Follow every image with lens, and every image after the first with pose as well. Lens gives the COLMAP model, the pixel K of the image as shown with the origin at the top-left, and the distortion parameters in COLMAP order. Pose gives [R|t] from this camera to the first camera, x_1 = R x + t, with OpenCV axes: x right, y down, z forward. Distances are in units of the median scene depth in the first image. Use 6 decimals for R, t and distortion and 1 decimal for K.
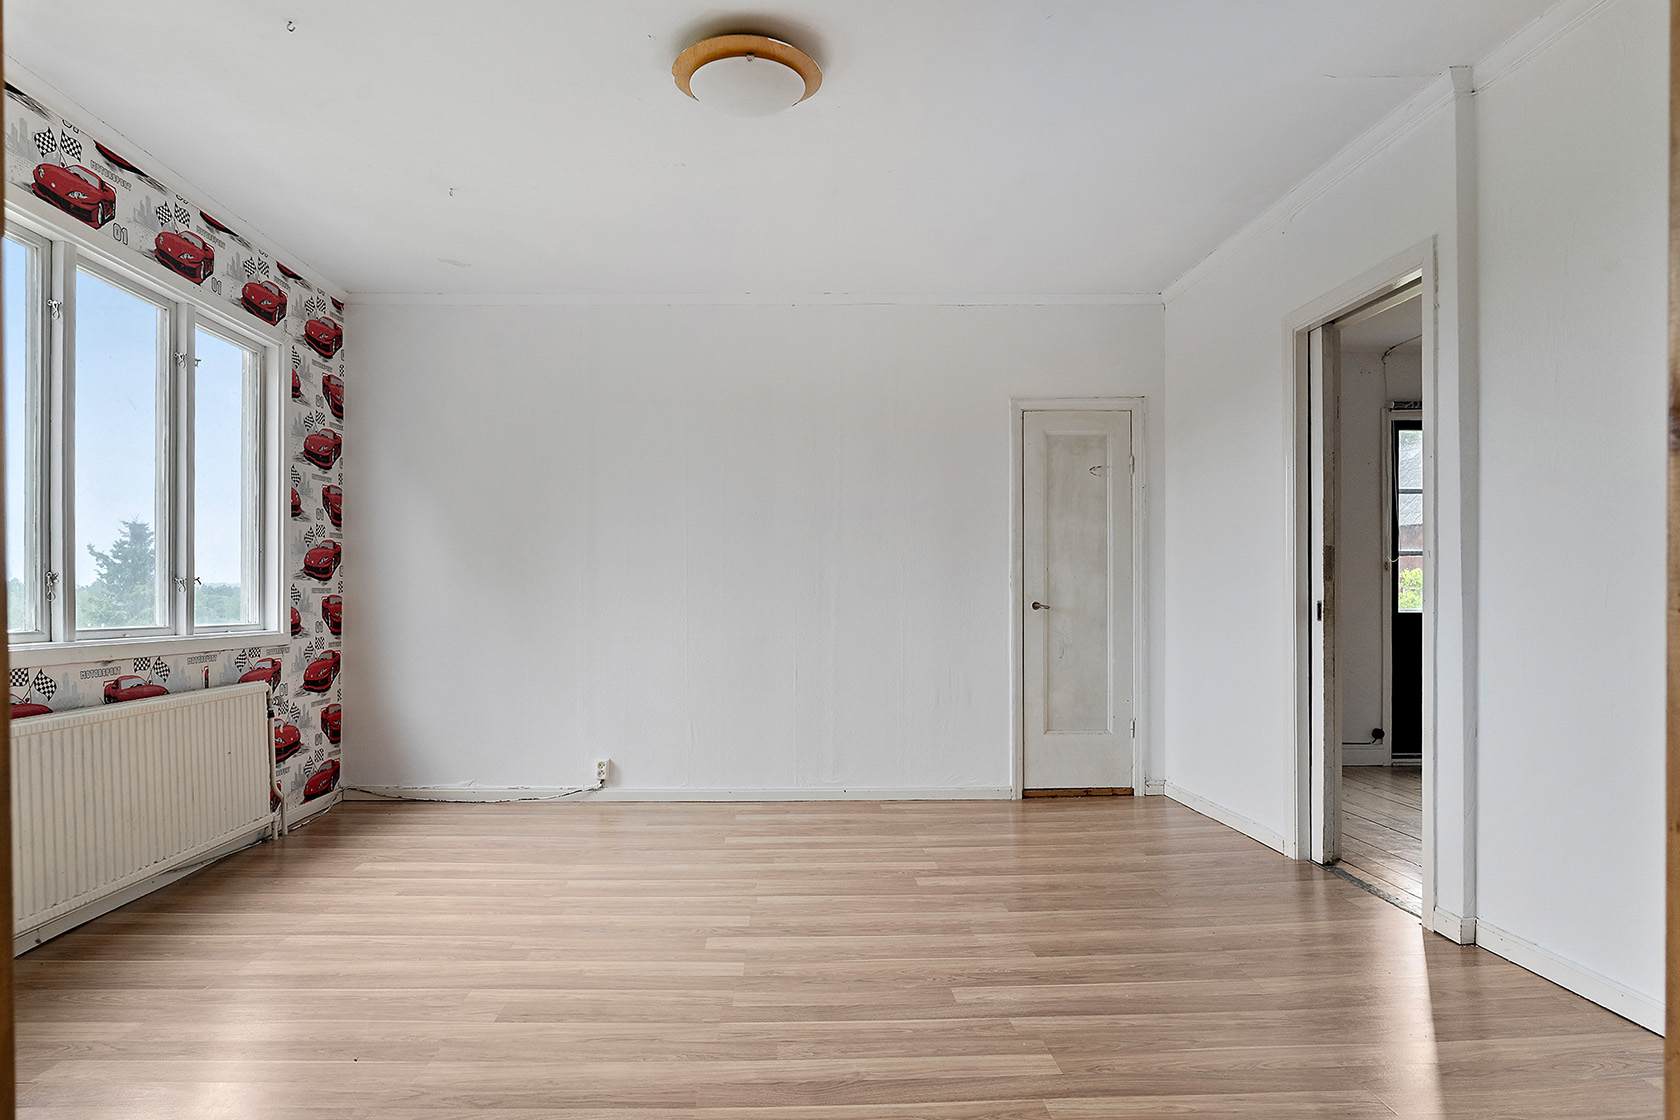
lens RADIAL K [[924.0, 0, 787.6], [0, 924.0, 599.9], [0, 0, 1]] dist [-0.007345, -0.000501]
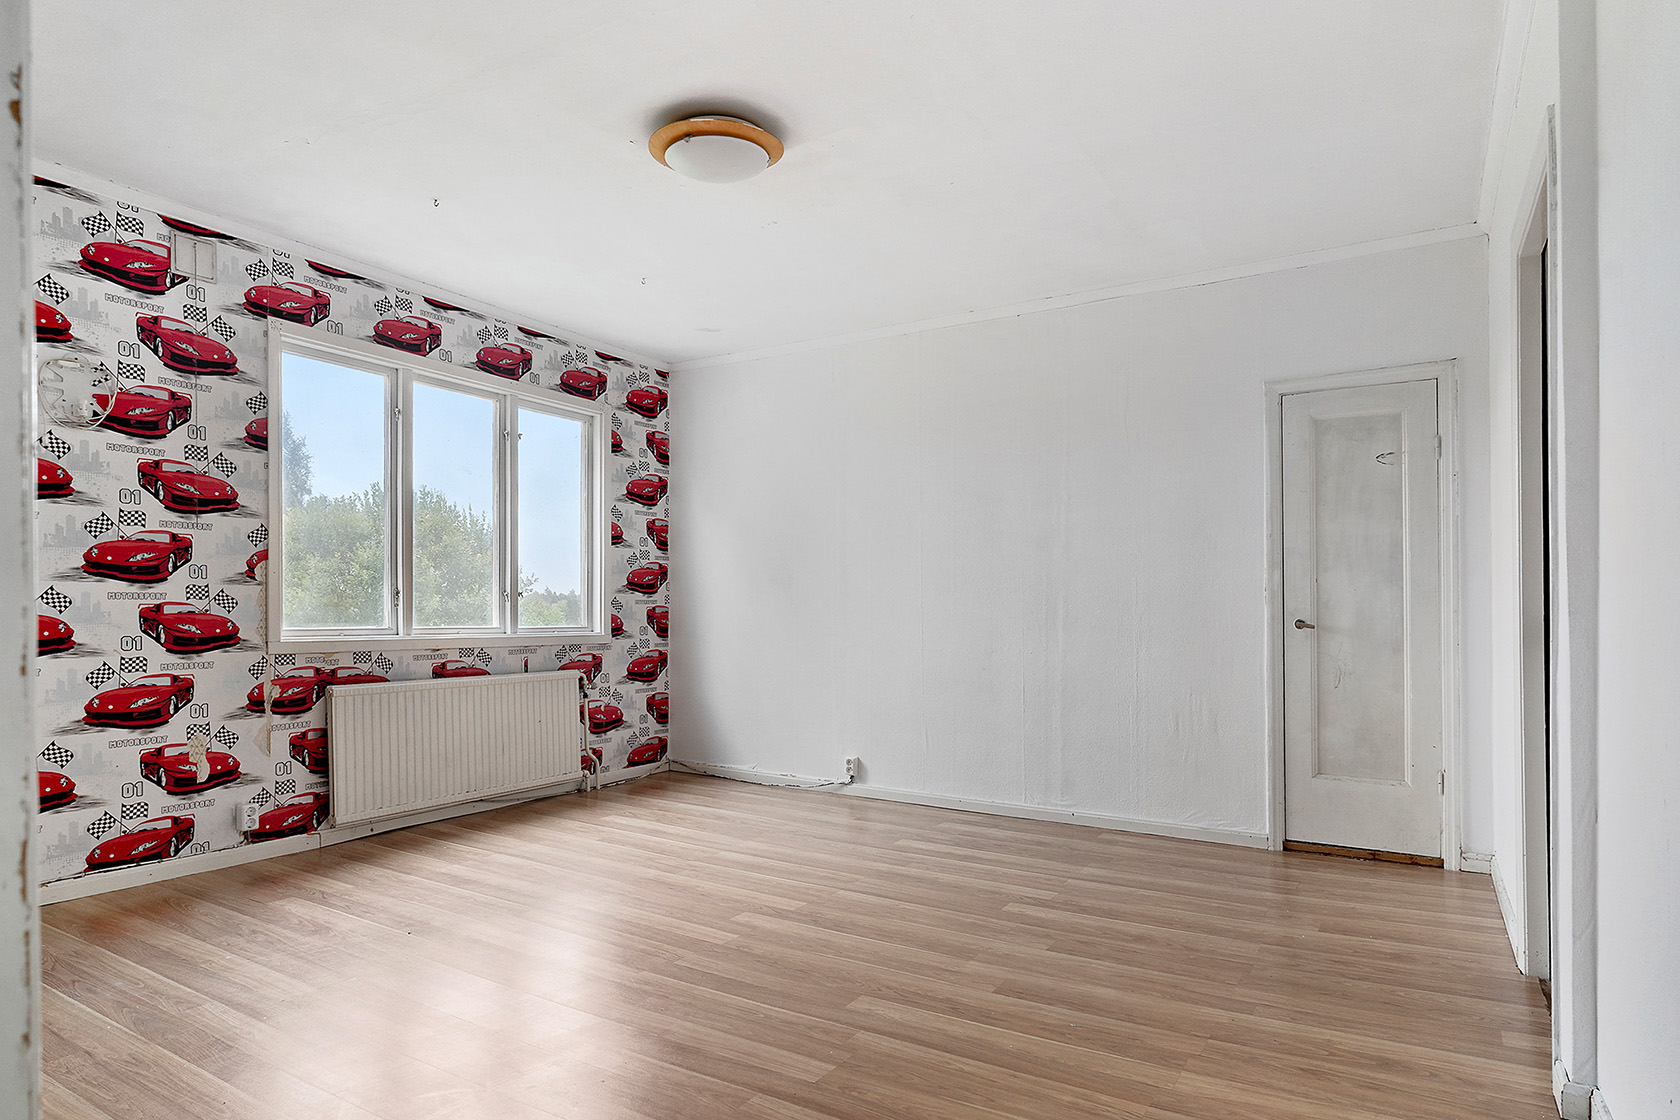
lens RADIAL K [[924.0, 0, 853.1], [0, 924.0, 611.9], [0, 0, 1]] dist [-0.007345, -0.000501]
pose [[0.845877, 0.010361, -0.533278, 0.449181], [-0.010902, 0.999938, 0.002135, -0.002654], [0.533267, 0.004008, 0.845937, 0.084536]]
